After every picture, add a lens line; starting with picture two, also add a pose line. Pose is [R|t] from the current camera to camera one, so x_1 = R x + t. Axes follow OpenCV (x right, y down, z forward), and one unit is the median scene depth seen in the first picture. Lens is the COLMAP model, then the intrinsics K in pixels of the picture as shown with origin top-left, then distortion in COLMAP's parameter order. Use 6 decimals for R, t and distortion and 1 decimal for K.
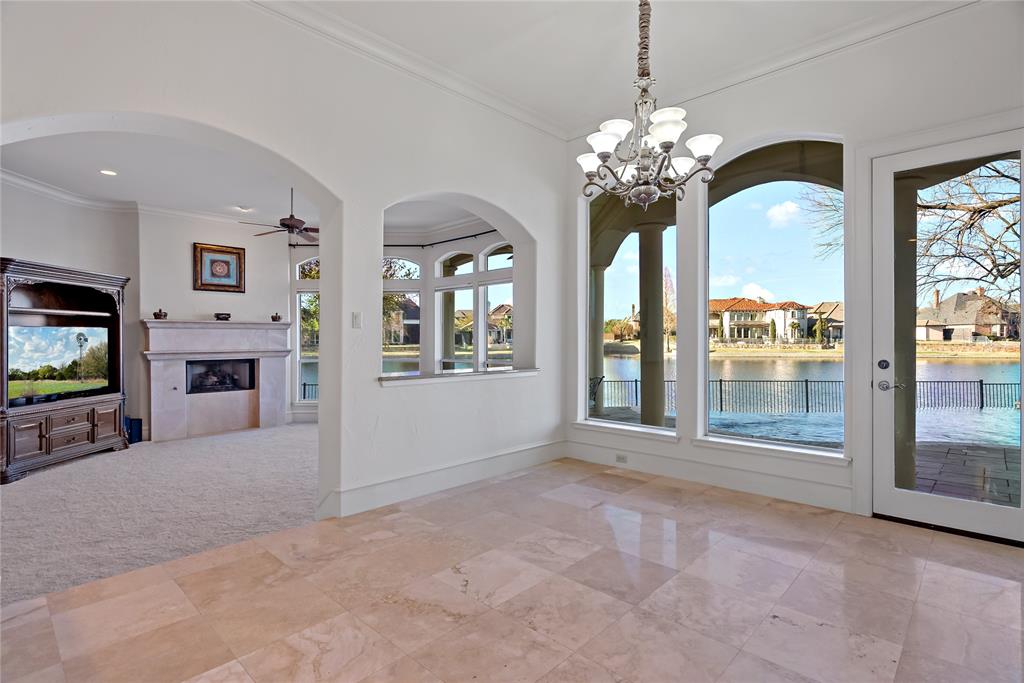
lens RADIAL K [[501.3, 0, 512.0], [0, 501.3, 341.5], [0, 0, 1]] dist [-0.001797, -0.000404]
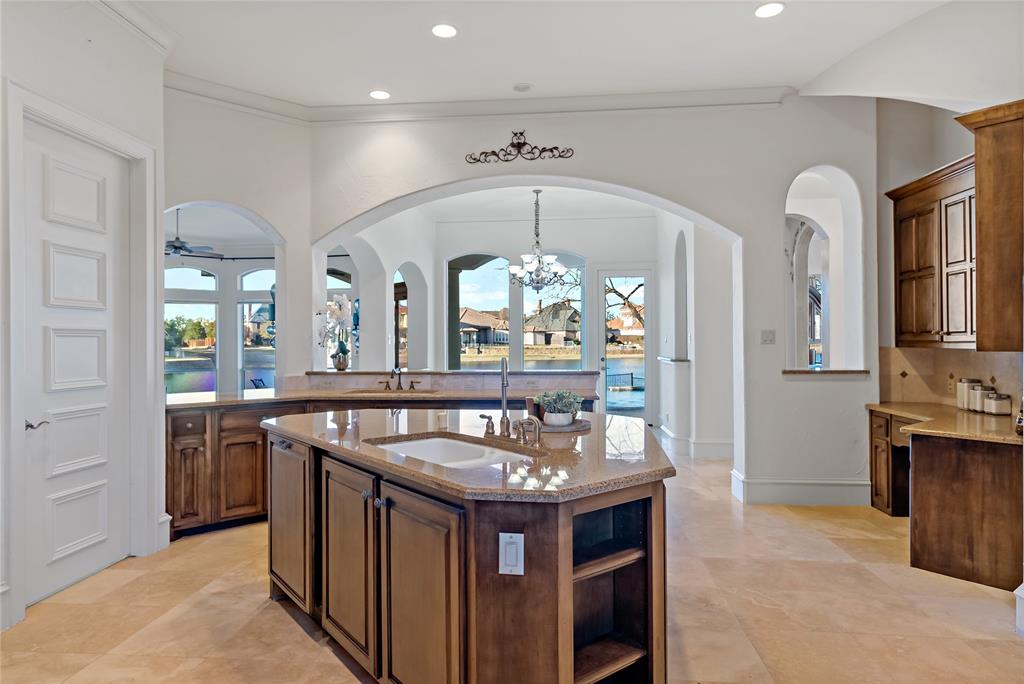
lens RADIAL K [[611.4, 0, 512.0], [0, 611.4, 342.0], [0, 0, 1]] dist [-0.002517, -0.000312]
pose [[0.784578, -0.002099, 0.620027, -0.521513], [0.007086, 0.999959, -0.005582, -0.008068], [-0.619990, 0.008773, 0.784561, -0.376620]]
